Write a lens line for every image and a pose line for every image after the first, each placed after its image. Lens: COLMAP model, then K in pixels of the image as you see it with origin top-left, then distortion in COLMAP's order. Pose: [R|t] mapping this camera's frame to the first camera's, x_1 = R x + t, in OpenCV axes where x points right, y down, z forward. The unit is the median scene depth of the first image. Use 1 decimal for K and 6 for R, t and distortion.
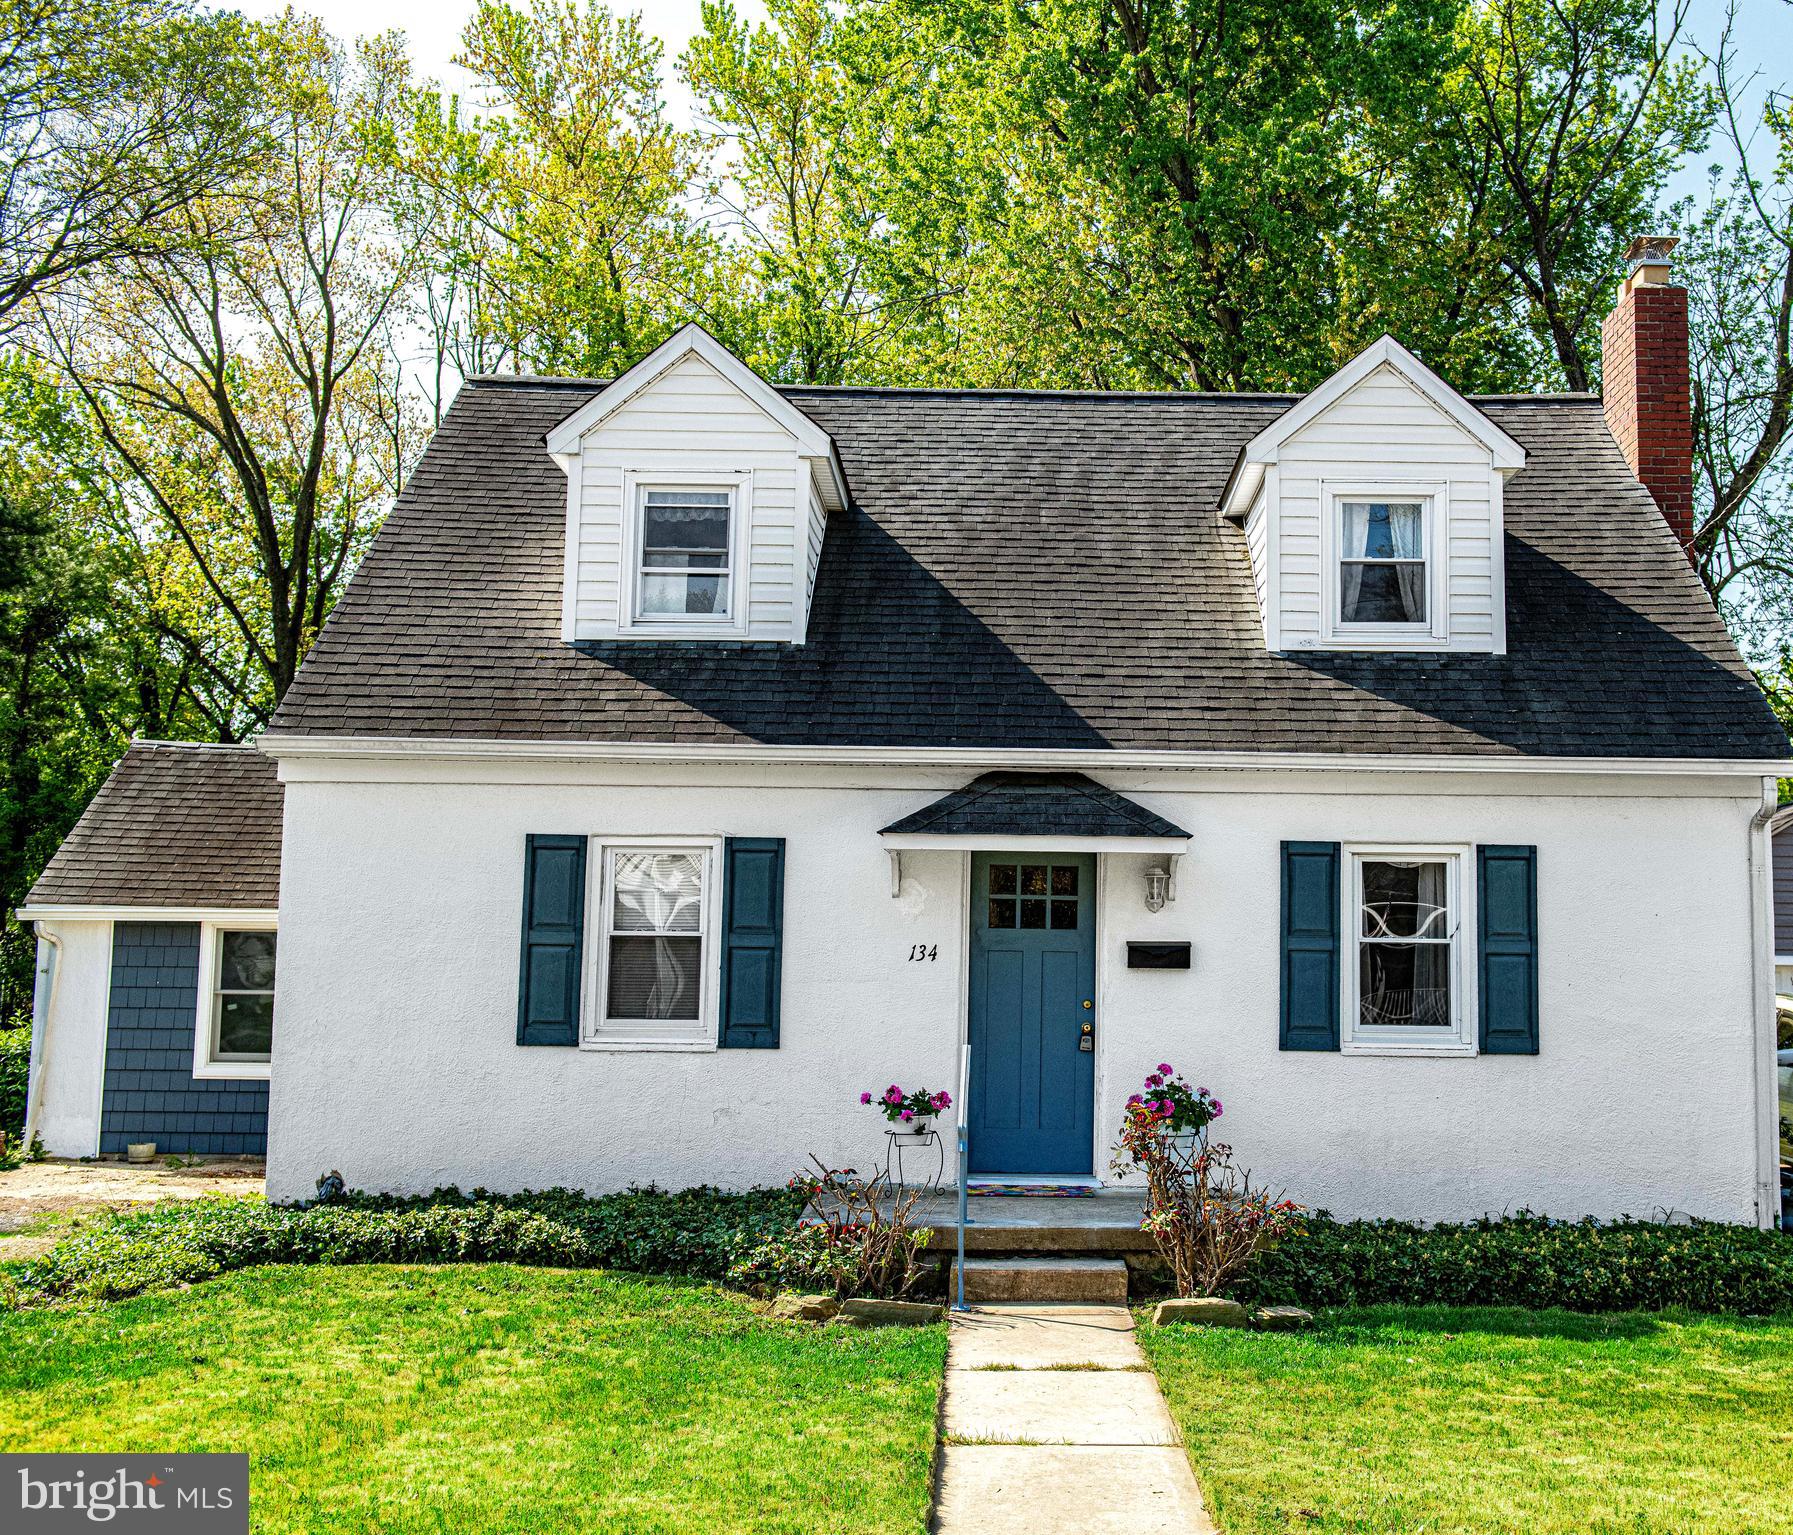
lens RADIAL K [[2094.2, 0, 878.0], [0, 2094.2, 755.9], [0, 0, 1]] dist [0.024948, 0.000000]
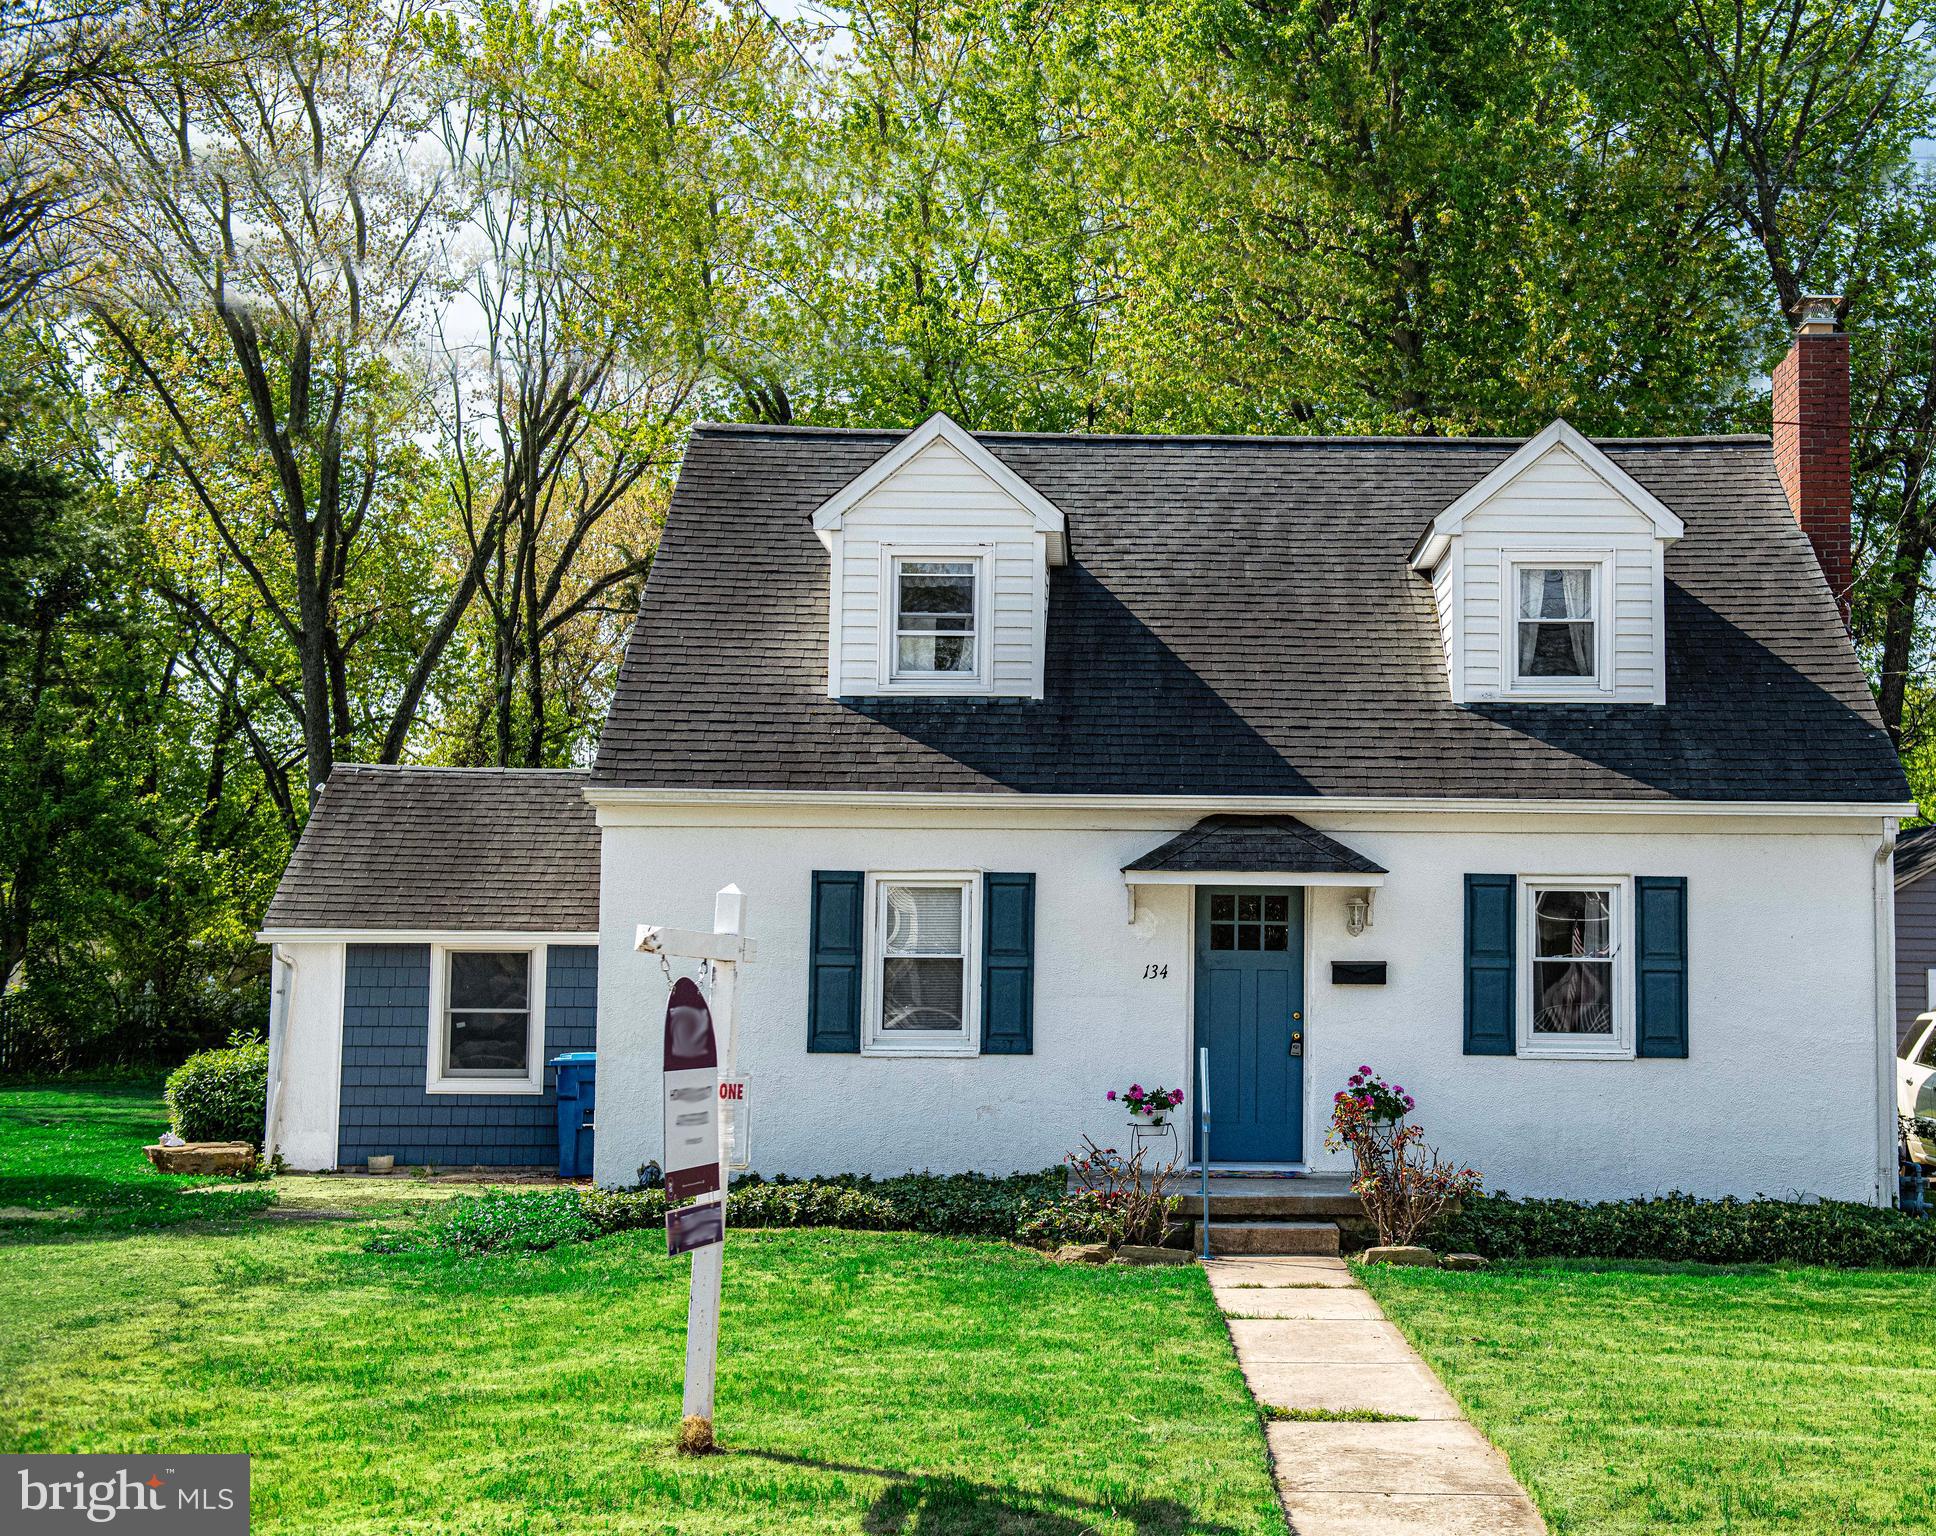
lens RADIAL K [[2667.9, 0, 988.5], [0, 2667.9, 770.2], [0, 0, 1]] dist [0.081869, 0.000000]
pose [[0.999947, -0.003856, 0.009588, -0.080086], [0.003651, 0.999765, 0.021381, -0.046784], [-0.009668, -0.021345, 0.999725, -0.448333]]
